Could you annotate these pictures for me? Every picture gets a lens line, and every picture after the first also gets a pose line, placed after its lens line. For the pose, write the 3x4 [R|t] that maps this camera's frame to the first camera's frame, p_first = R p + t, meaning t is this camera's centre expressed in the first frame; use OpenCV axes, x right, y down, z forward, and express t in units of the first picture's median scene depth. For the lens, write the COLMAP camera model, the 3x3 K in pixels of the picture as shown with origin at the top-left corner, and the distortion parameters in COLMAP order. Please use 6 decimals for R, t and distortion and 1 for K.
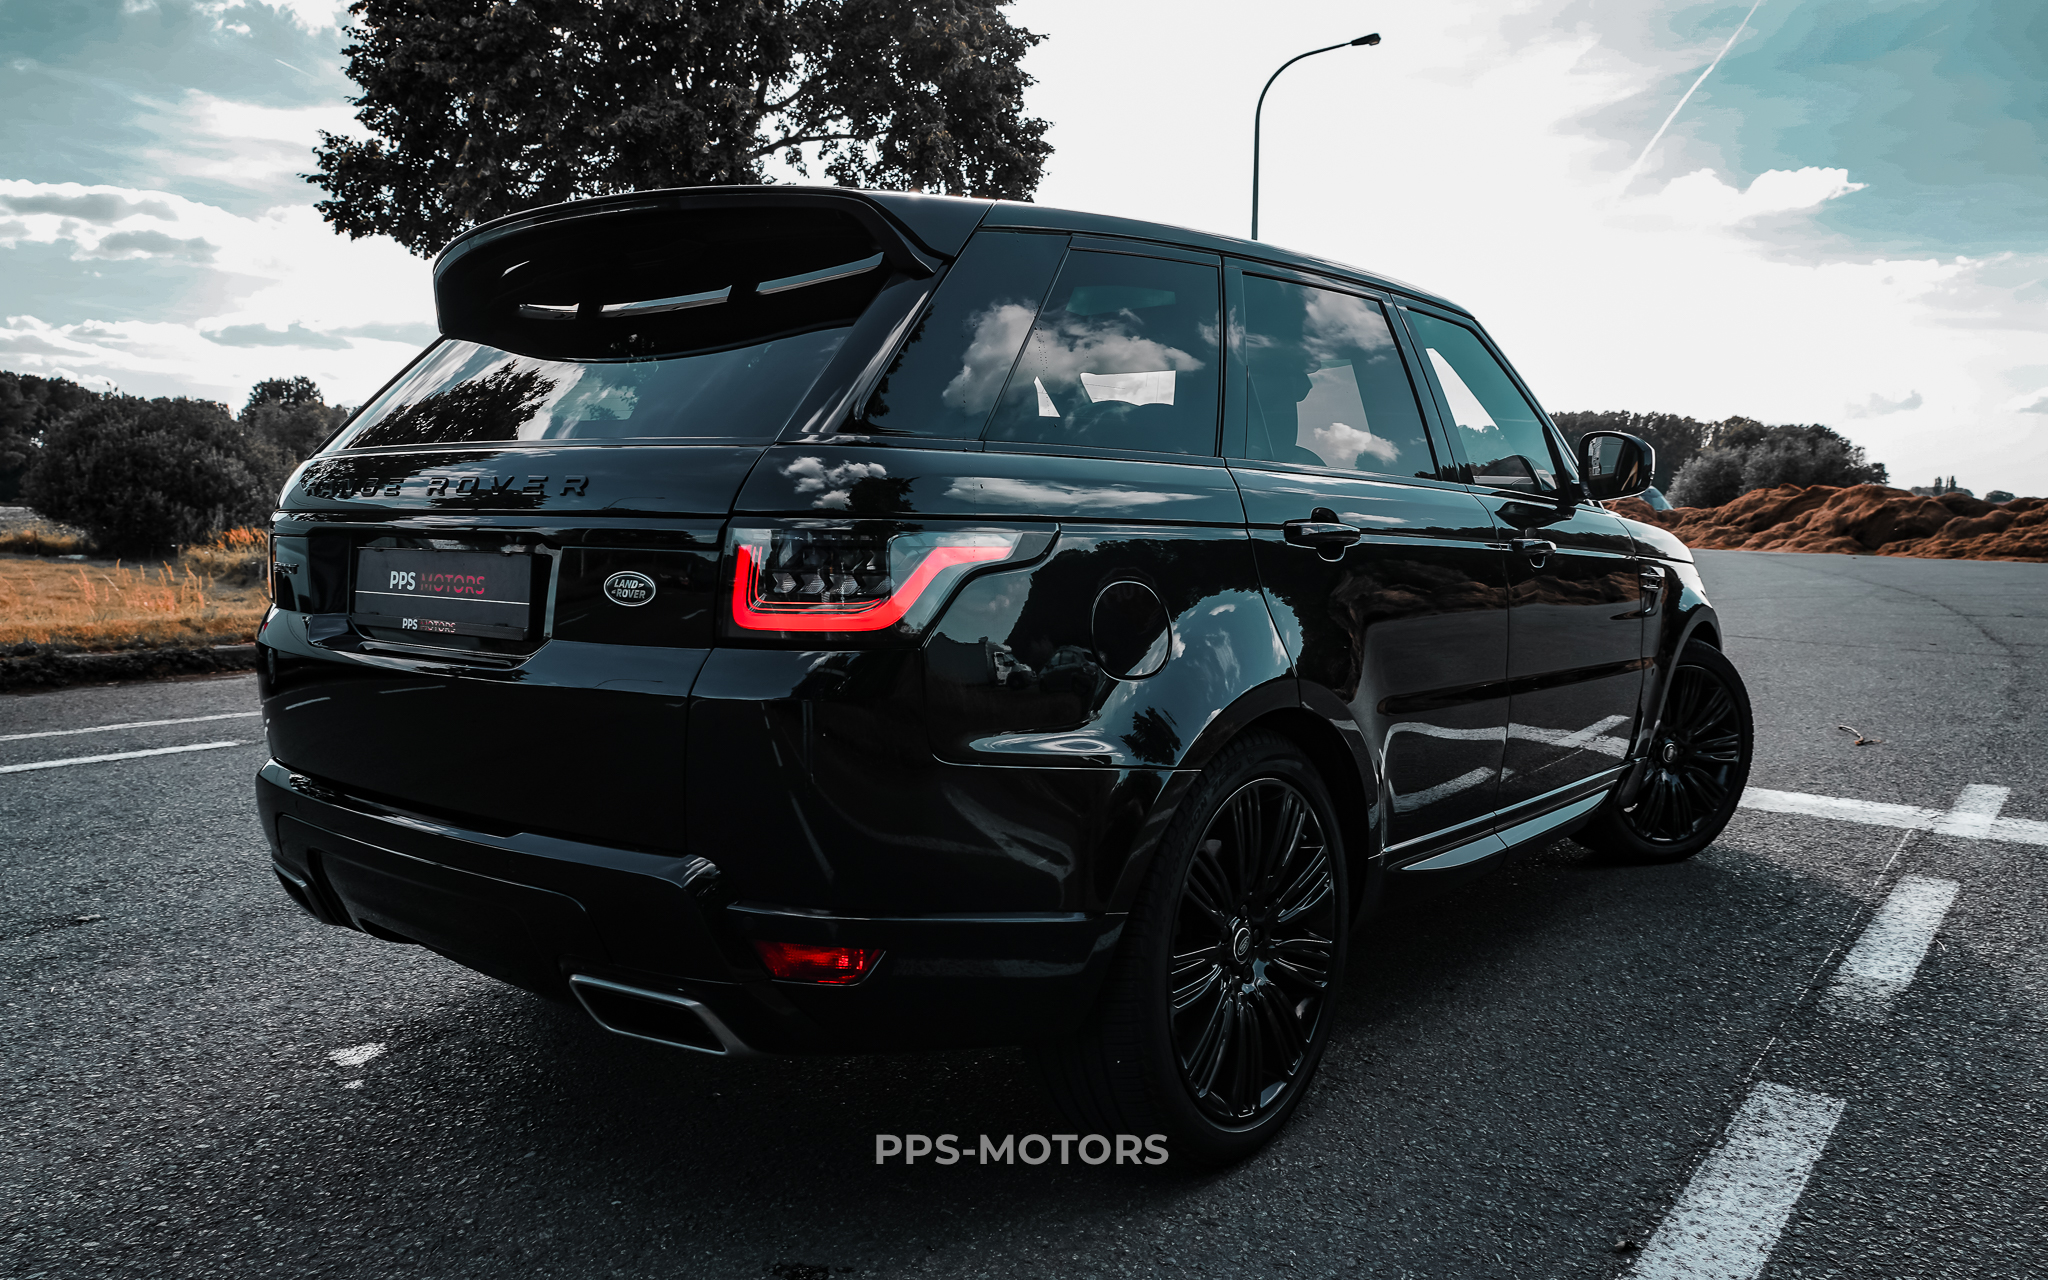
lens RADIAL K [[1469.1, 0, 1024.0], [0, 1469.1, 640.0], [0, 0, 1]] dist [-0.017409, 0.020317]
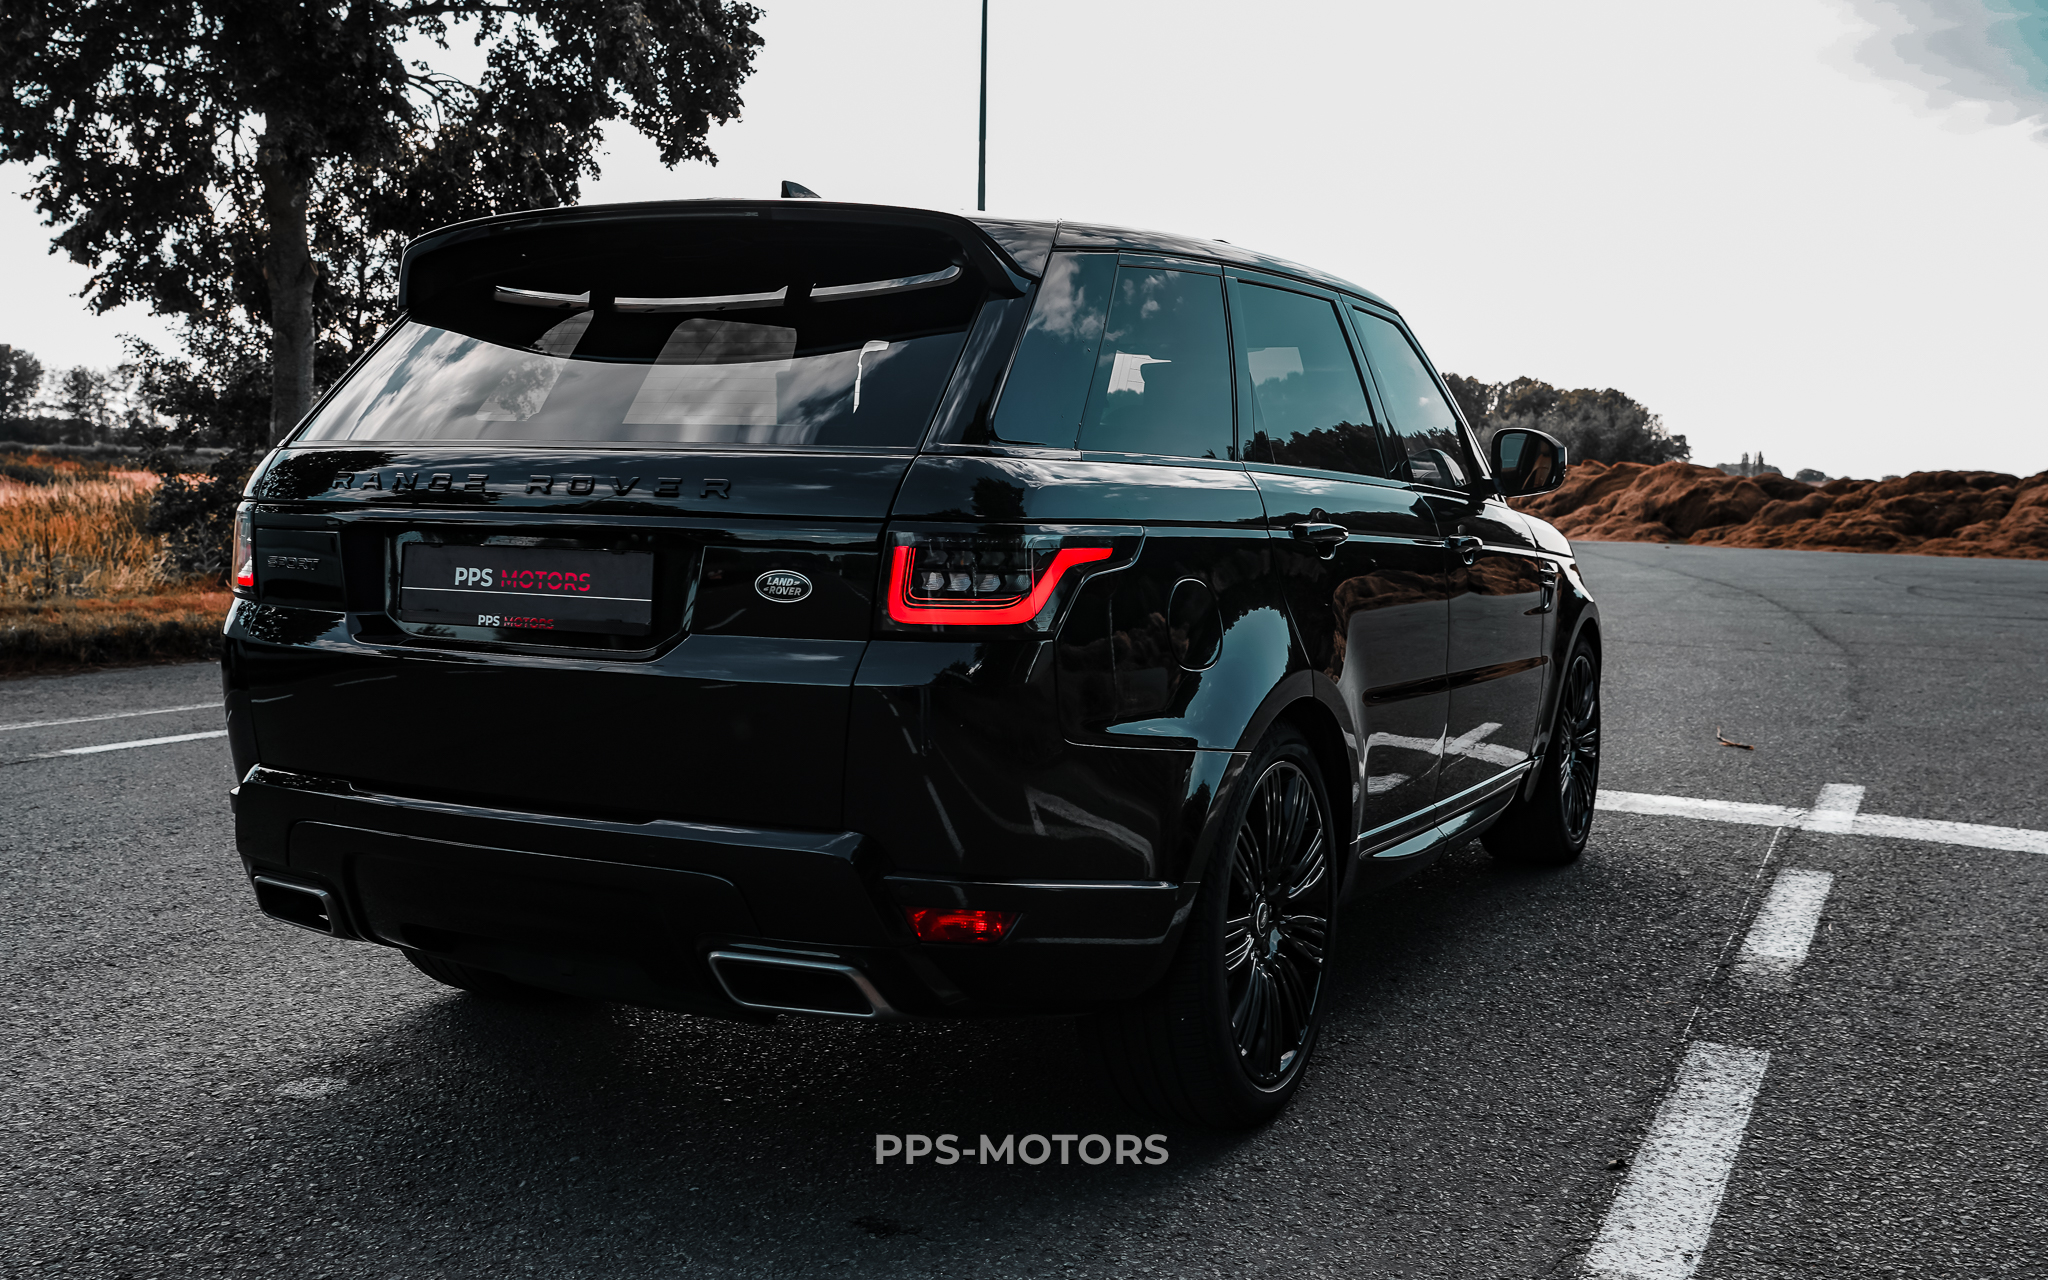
lens RADIAL K [[1909.2, 0, 1015.3], [0, 1909.2, 647.5], [0, 0, 1]] dist [0.009242, 0.007575]
pose [[0.980899, -0.009083, 0.194308, -0.217333], [0.009546, 0.999953, -0.001448, 0.008628], [-0.194285, 0.003275, 0.980940, -0.238467]]
